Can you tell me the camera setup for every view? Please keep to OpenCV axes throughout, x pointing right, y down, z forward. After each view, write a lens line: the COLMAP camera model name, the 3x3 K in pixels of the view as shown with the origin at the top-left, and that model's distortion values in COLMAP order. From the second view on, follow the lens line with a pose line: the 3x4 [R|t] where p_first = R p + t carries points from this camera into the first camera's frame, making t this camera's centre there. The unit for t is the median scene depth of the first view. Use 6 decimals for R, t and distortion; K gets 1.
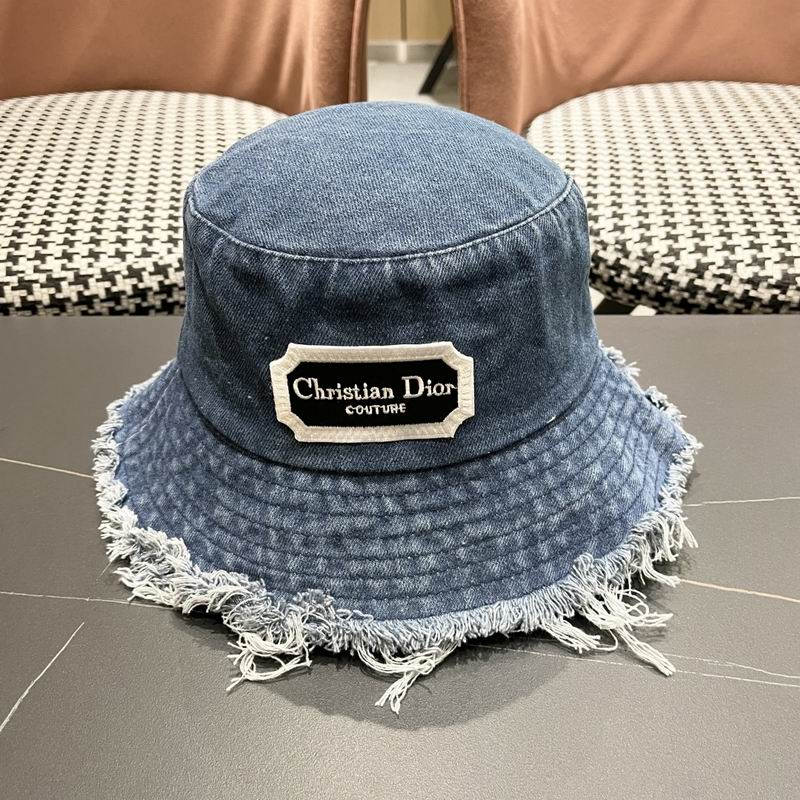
lens RADIAL K [[868.8, 0, 395.2], [0, 868.8, 401.2], [0, 0, 1]] dist [0.012228, 0.000000]
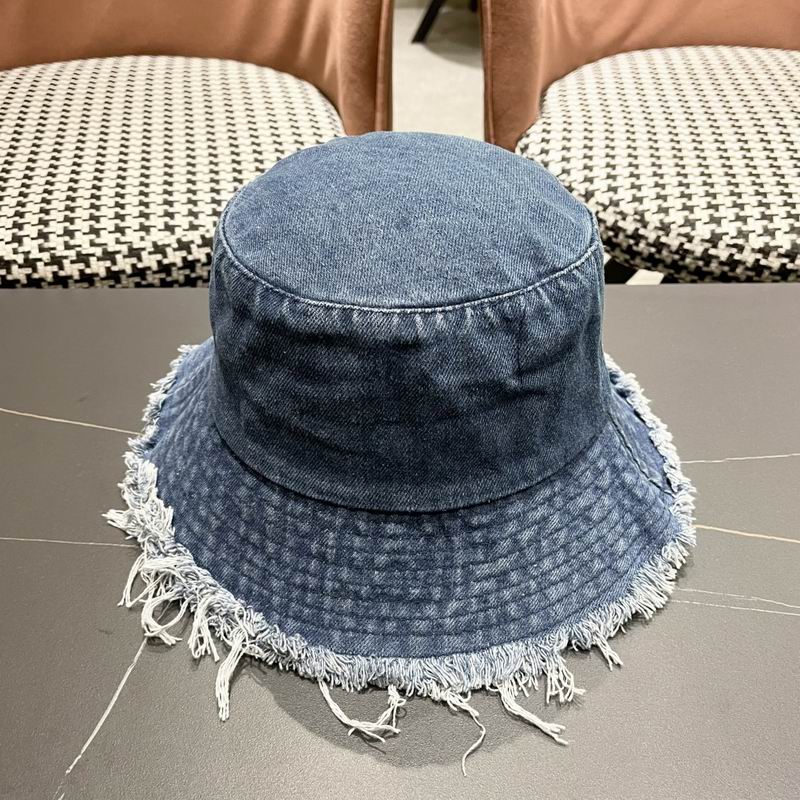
lens RADIAL K [[868.8, 0, 388.4], [0, 868.8, 413.3], [0, 0, 1]] dist [0.012228, 0.000000]
pose [[0.999831, -0.009196, 0.015927, -0.069026], [0.007983, 0.997180, 0.074623, -0.020817], [-0.016569, -0.074483, 0.997085, -0.077032]]
